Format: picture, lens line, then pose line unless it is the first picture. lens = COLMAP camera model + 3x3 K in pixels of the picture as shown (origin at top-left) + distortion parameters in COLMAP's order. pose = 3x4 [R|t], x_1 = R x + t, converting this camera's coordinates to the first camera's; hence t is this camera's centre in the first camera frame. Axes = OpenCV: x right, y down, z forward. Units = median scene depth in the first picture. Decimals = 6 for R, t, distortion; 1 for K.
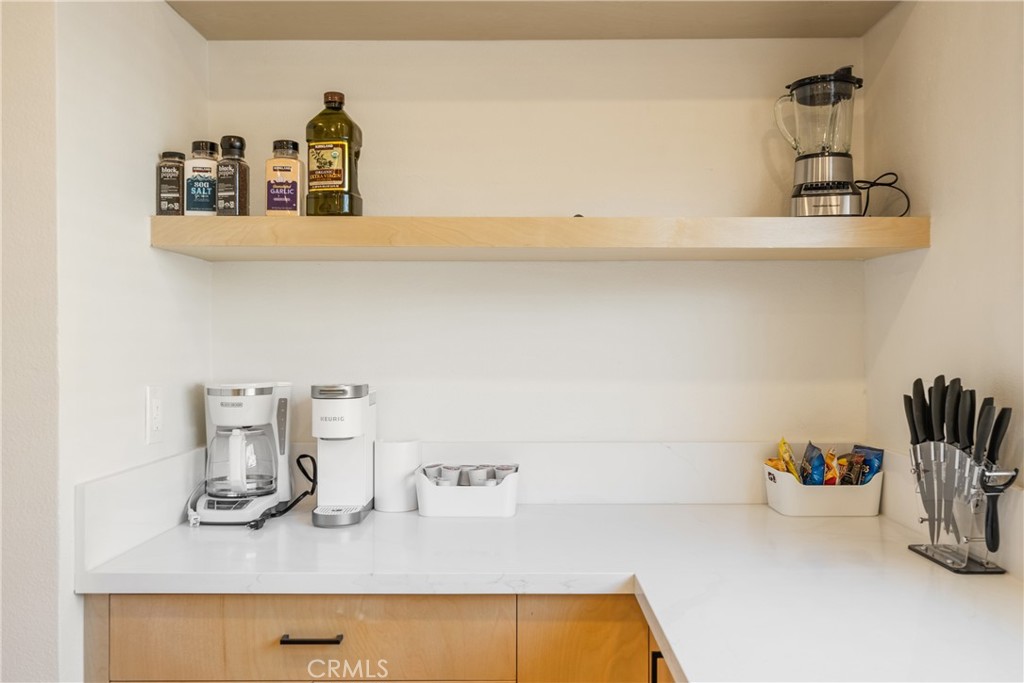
lens RADIAL K [[876.9, 0, 512.0], [0, 876.9, 341.5], [0, 0, 1]] dist [-0.004358, -0.004038]
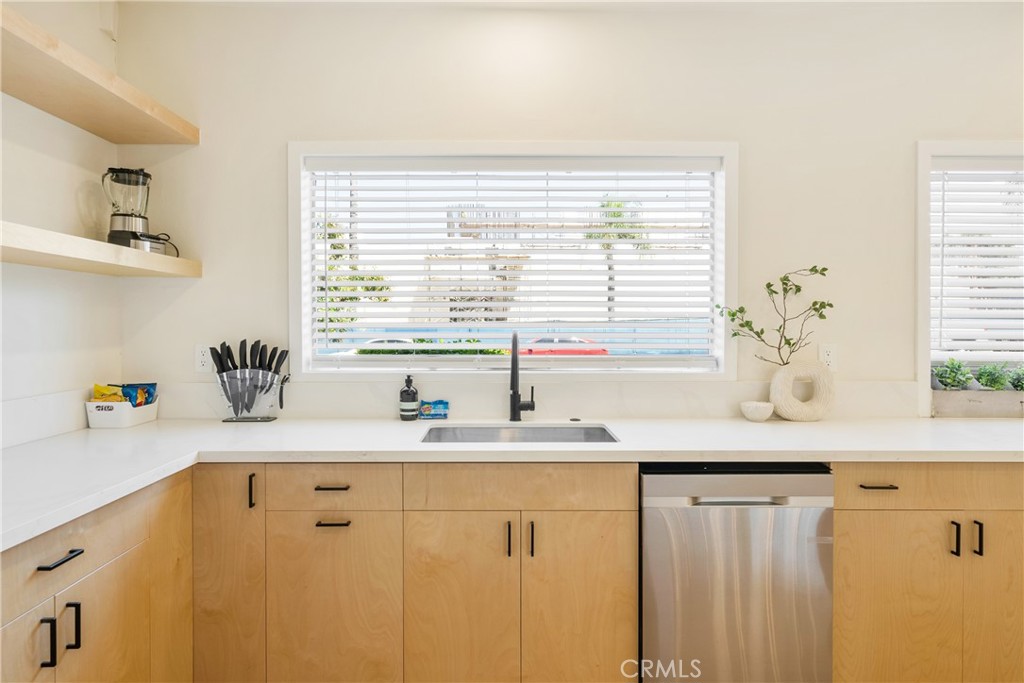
lens RADIAL K [[612.9, 0, 510.3], [0, 612.9, 328.7], [0, 0, 1]] dist [0.028265, -0.000138]
pose [[-0.013544, -0.012940, 0.999825, -0.903562], [-0.000012, 0.999916, 0.012941, -0.007234], [-0.999908, 0.000164, -0.013543, 0.281548]]
